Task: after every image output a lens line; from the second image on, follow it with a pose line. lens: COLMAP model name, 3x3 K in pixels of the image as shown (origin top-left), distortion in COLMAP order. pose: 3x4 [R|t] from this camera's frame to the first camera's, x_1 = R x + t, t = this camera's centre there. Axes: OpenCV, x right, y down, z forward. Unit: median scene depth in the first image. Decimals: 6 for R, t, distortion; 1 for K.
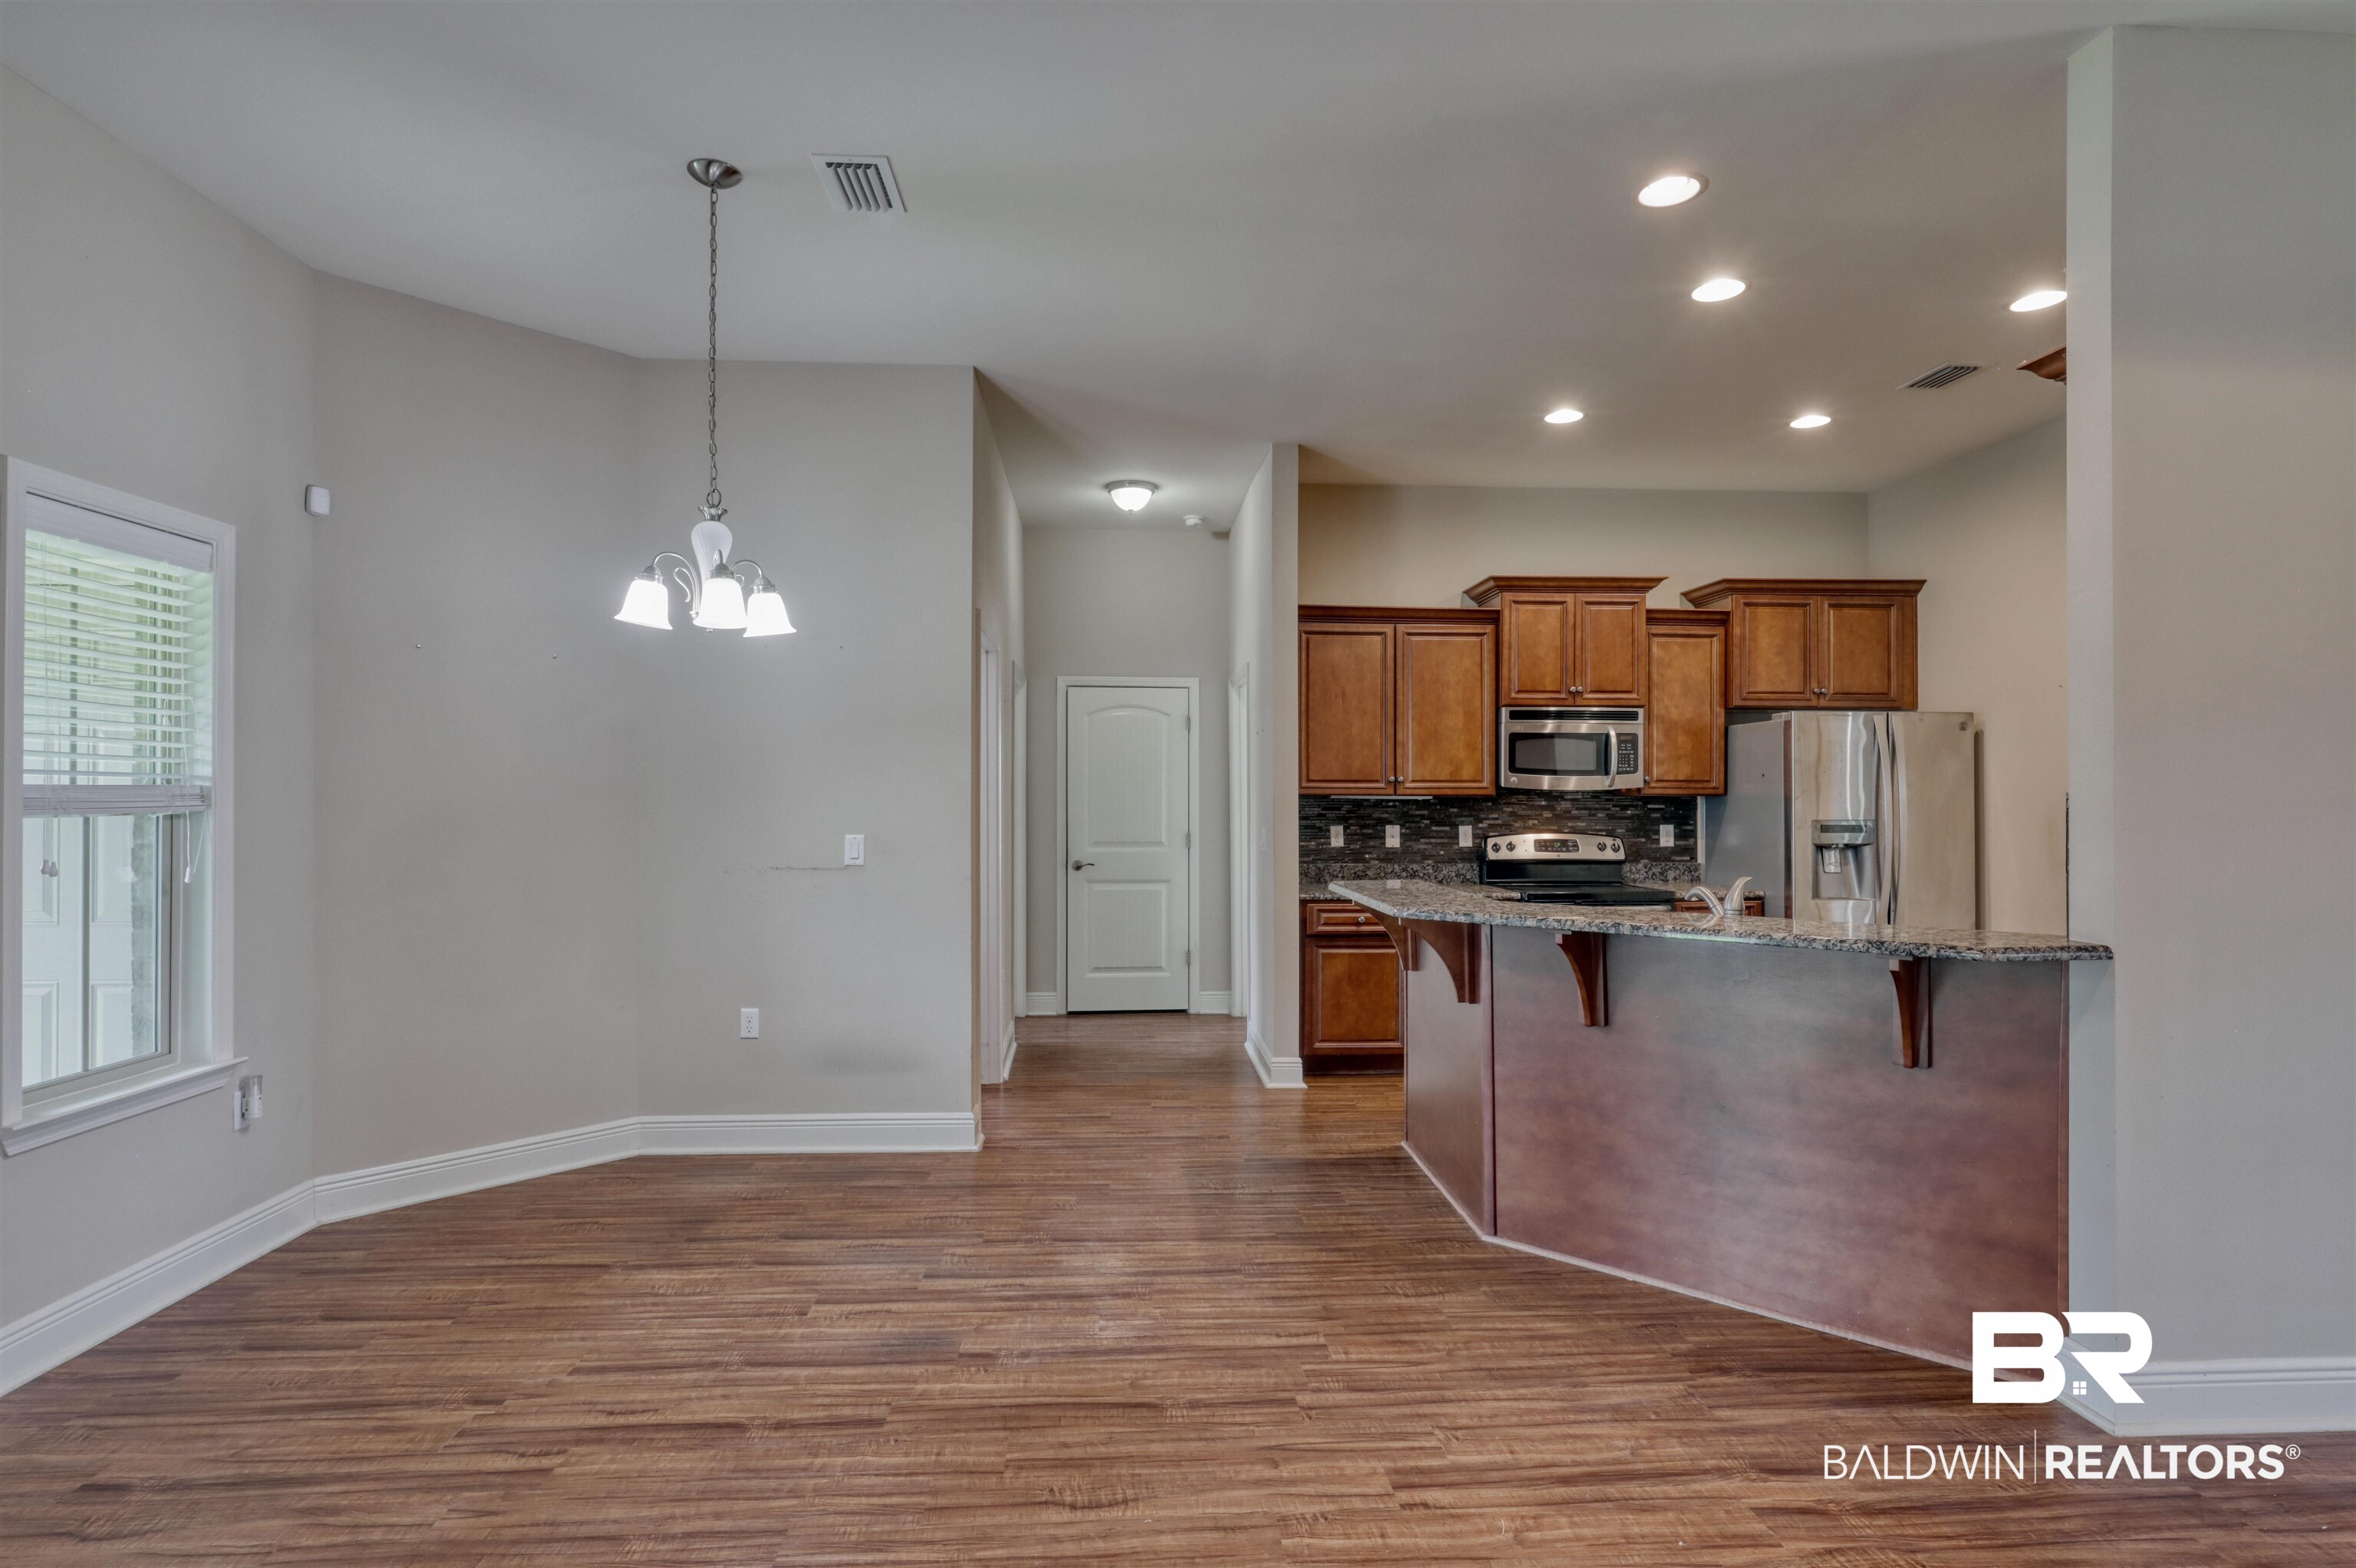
lens RADIAL K [[1176.6, 0, 1164.3], [0, 1176.6, 792.5], [0, 0, 1]] dist [-0.003448, 0.002594]
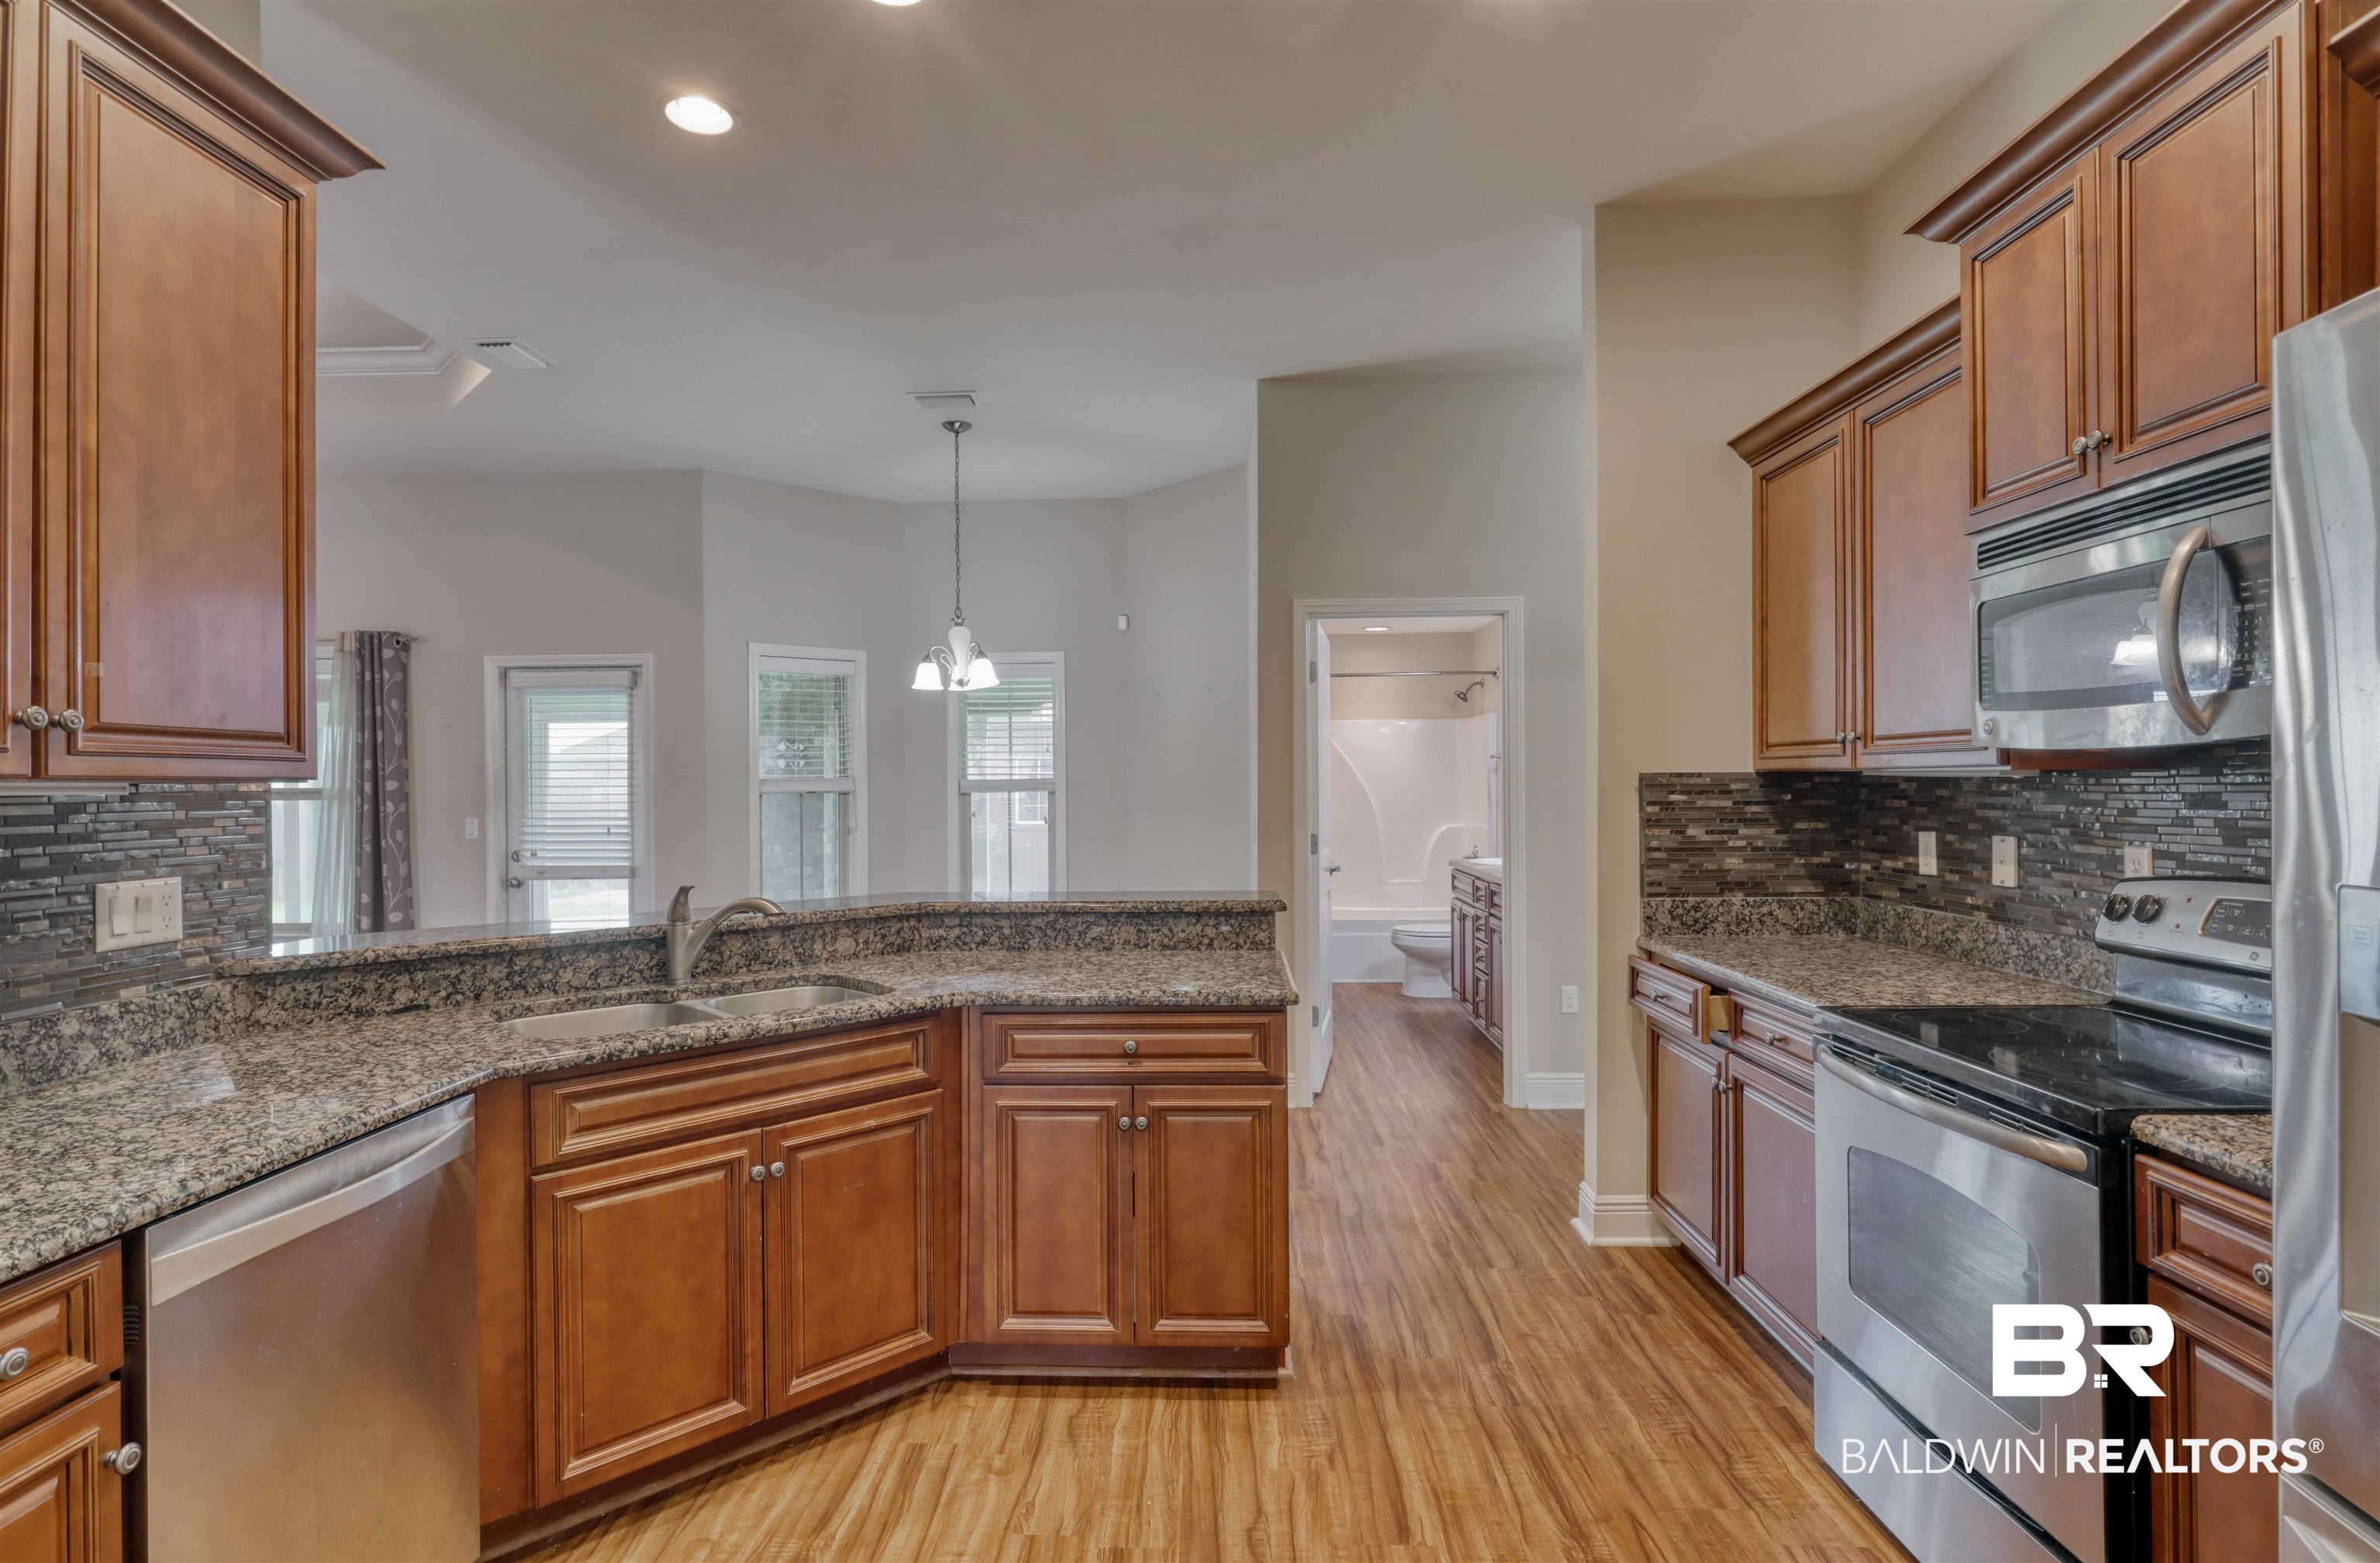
lens RADIAL K [[1175.5, 0, 1174.4], [0, 1175.5, 788.4], [0, 0, 1]] dist [0.005182, 0.000464]
pose [[-0.082783, 0.004508, -0.996557, 0.695888], [0.014878, 0.999884, 0.003287, 0.004279], [0.996457, -0.014554, -0.082840, 0.769861]]
